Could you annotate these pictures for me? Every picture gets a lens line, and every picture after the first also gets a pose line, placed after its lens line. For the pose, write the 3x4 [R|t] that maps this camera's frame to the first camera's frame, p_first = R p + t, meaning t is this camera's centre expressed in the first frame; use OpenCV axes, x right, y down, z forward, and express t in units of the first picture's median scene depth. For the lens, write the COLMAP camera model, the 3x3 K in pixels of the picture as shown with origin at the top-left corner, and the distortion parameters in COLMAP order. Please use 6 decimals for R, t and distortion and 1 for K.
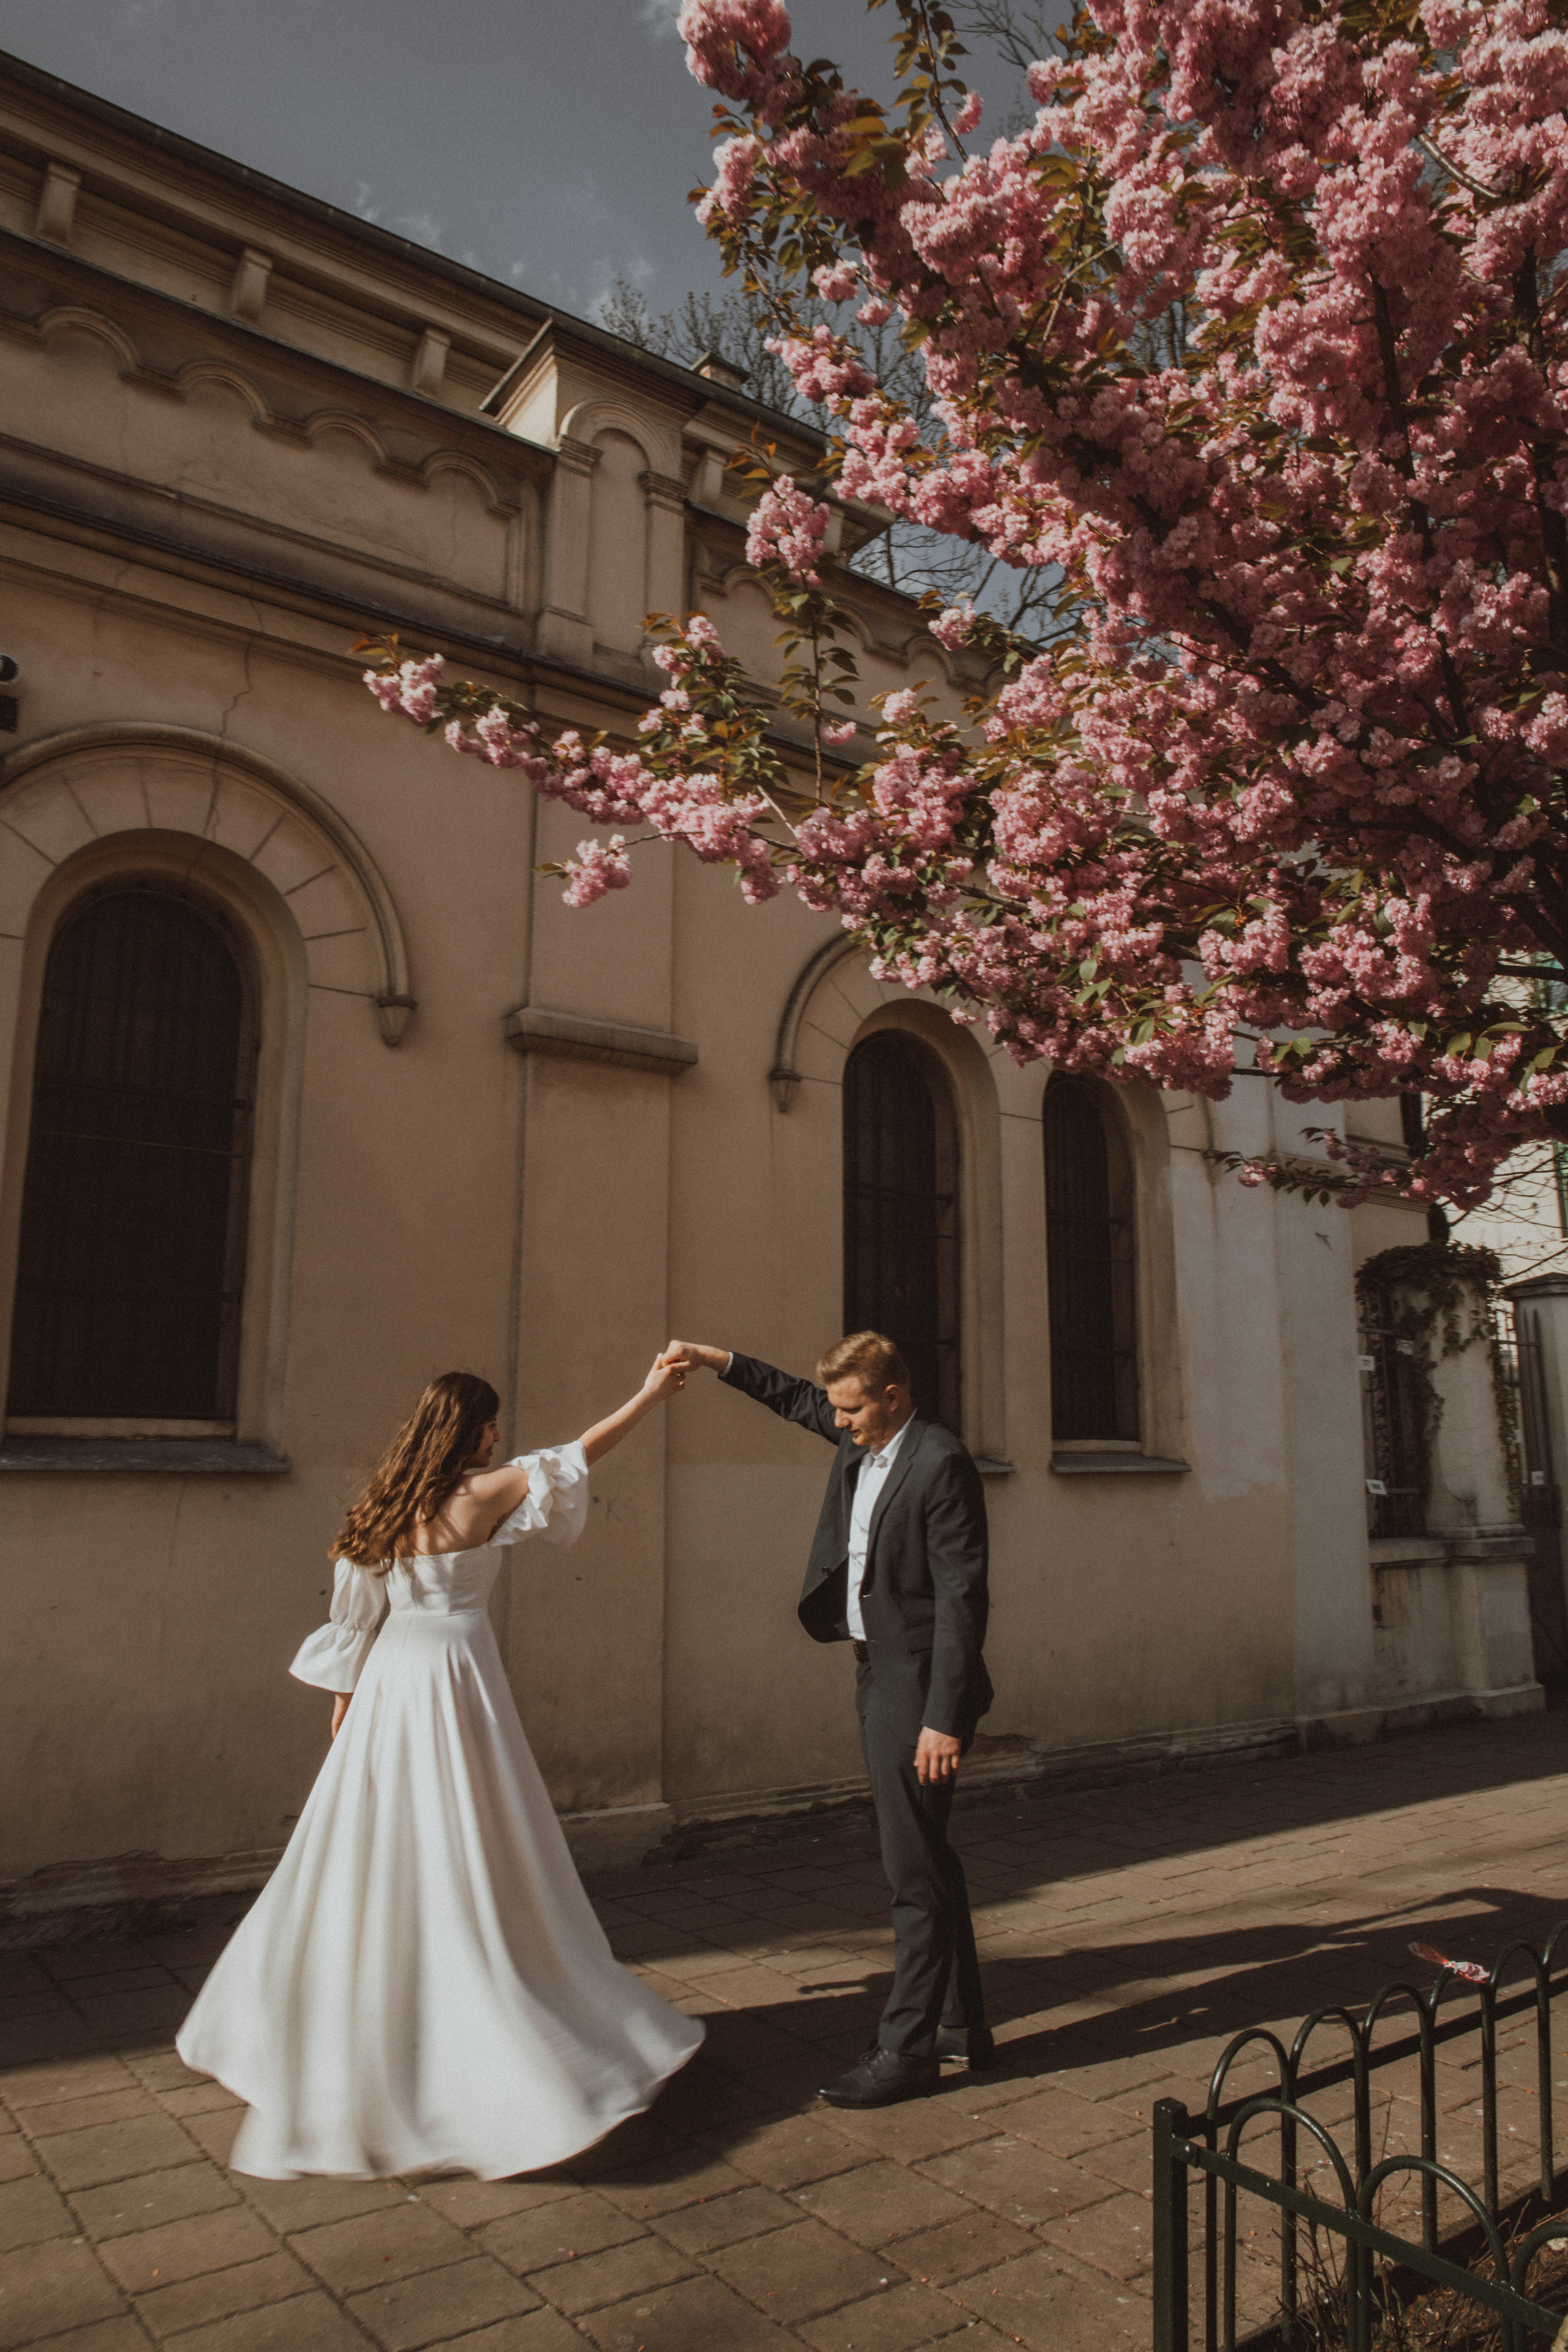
lens RADIAL K [[1682.7, 0, 784.4], [0, 1682.7, 1178.7], [0, 0, 1]] dist [-0.022429, 0.013637]
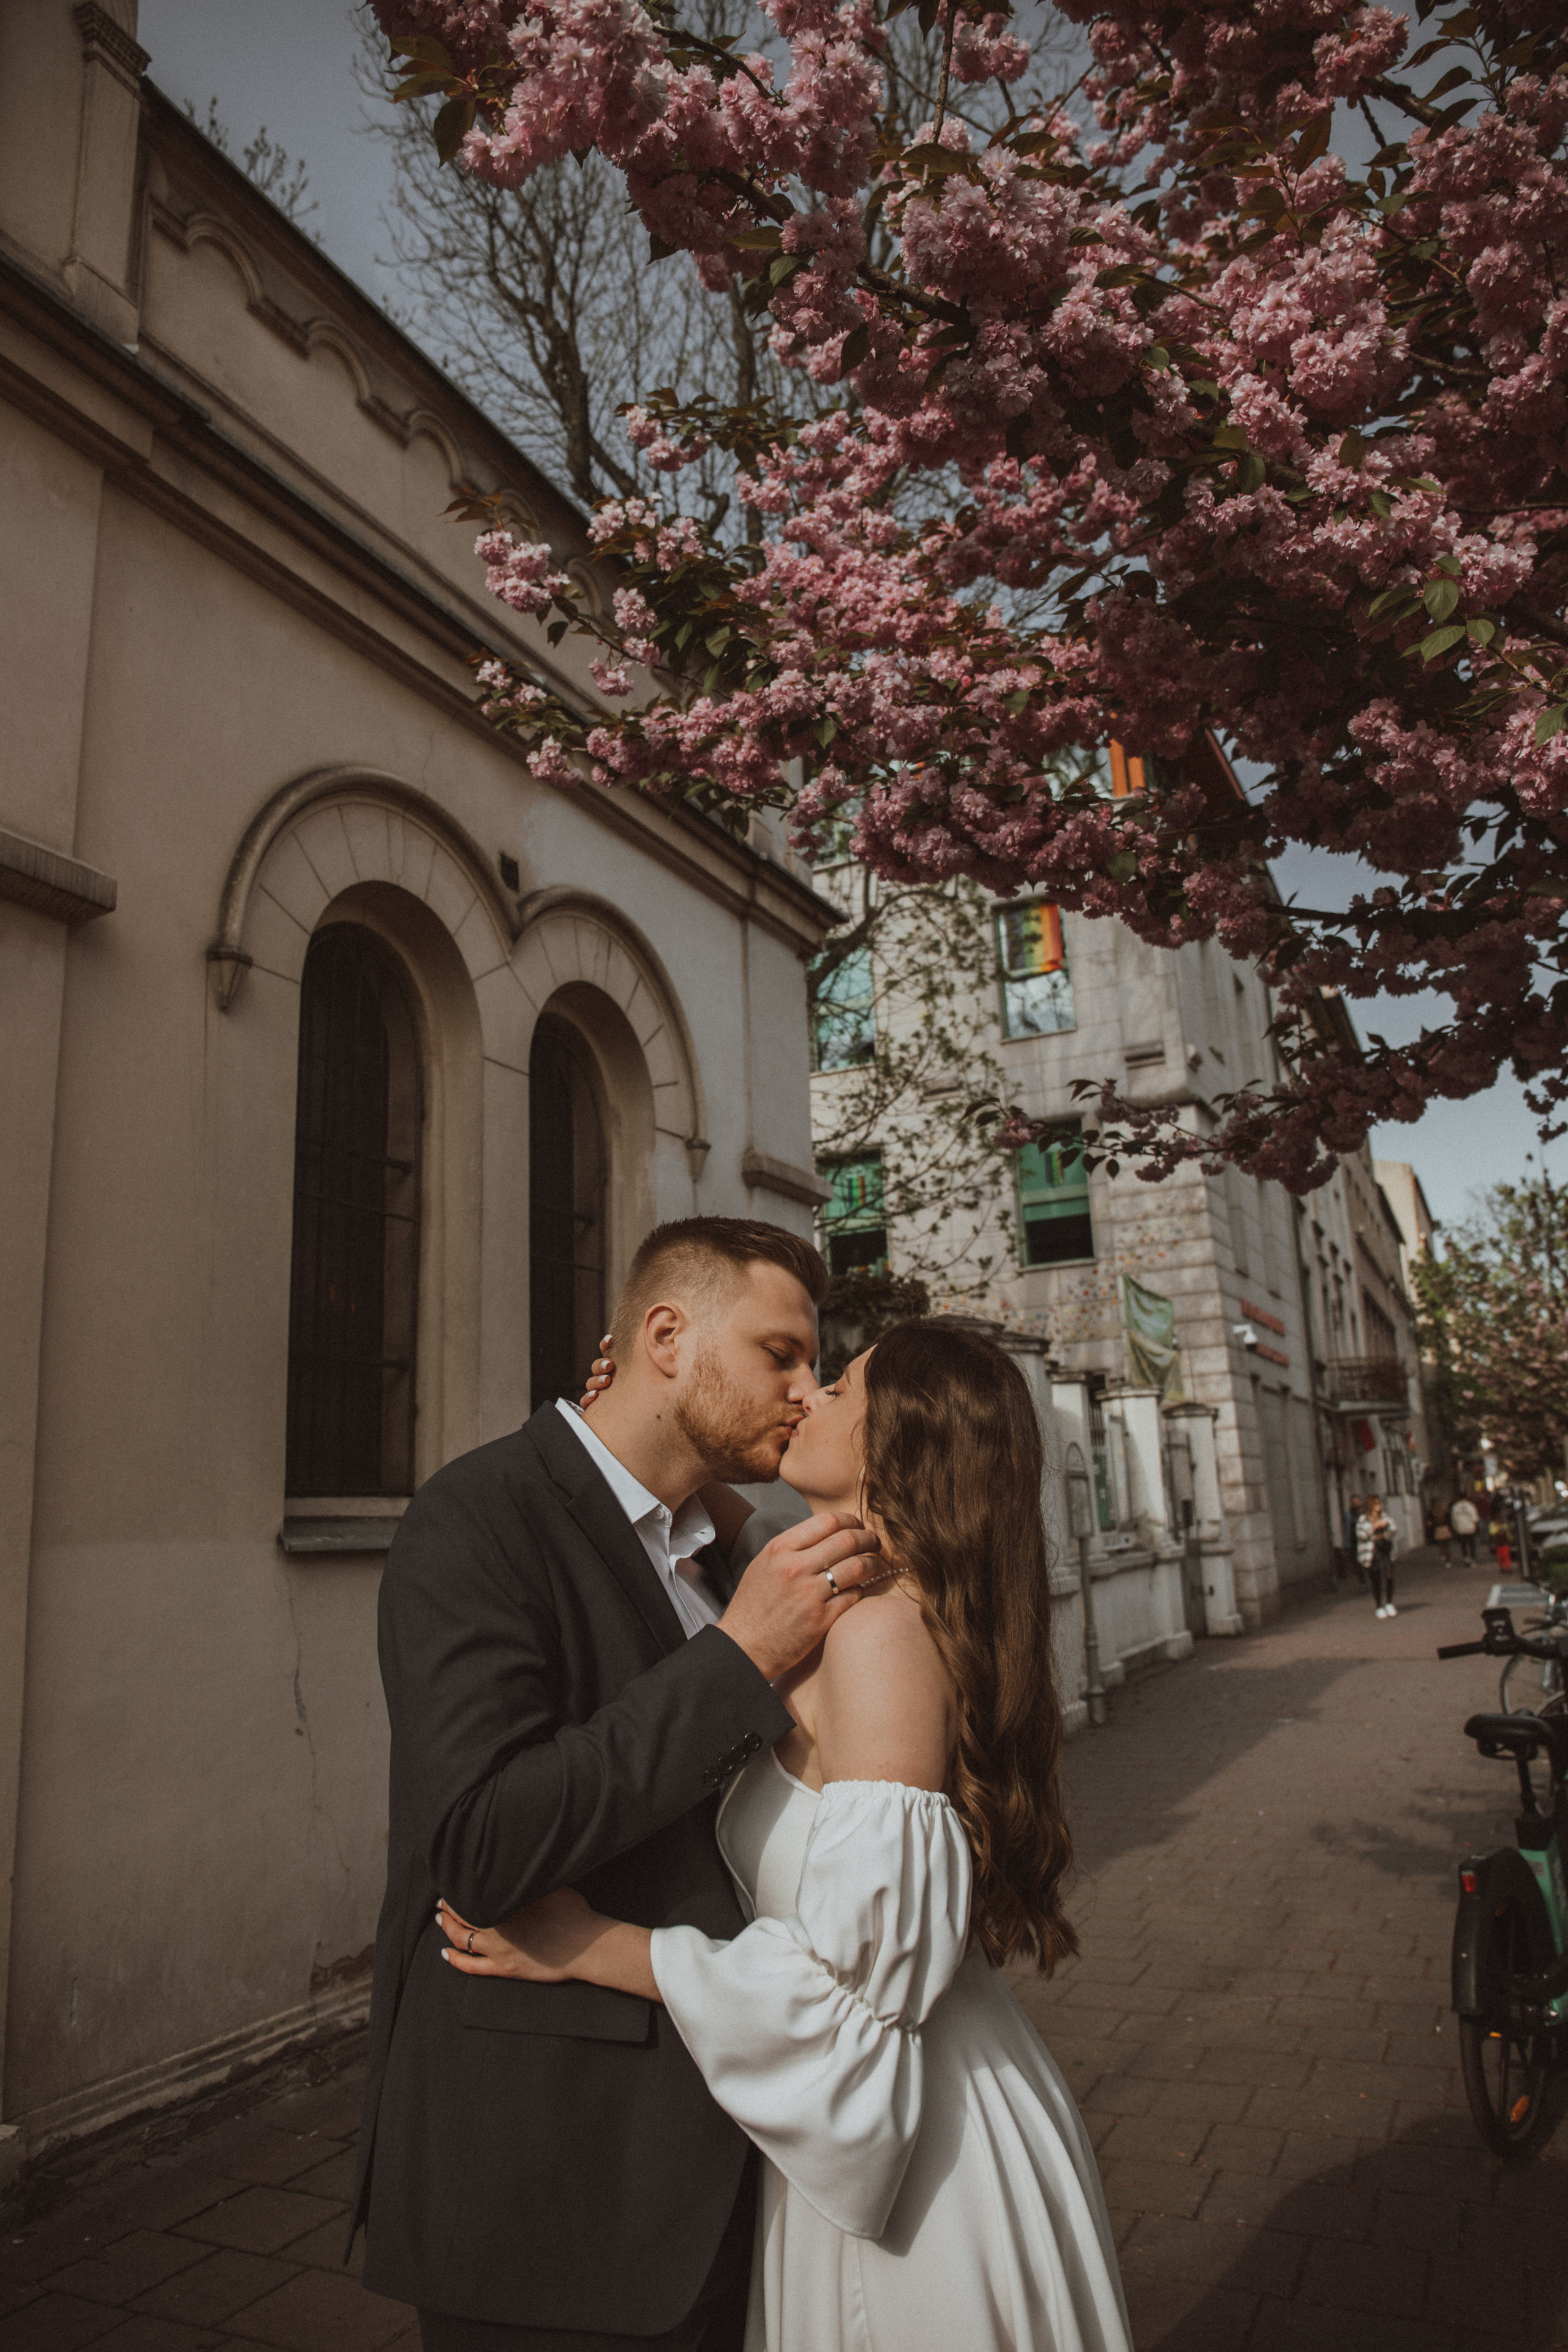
lens RADIAL K [[1682.7, 0, 784.1], [0, 1682.7, 1175.5], [0, 0, 1]] dist [-0.022429, 0.013637]
pose [[0.850236, 0.079074, 0.520429, -0.153712], [-0.060821, 0.996789, -0.052089, 0.047064], [-0.522877, 0.012635, 0.852315, 0.313891]]
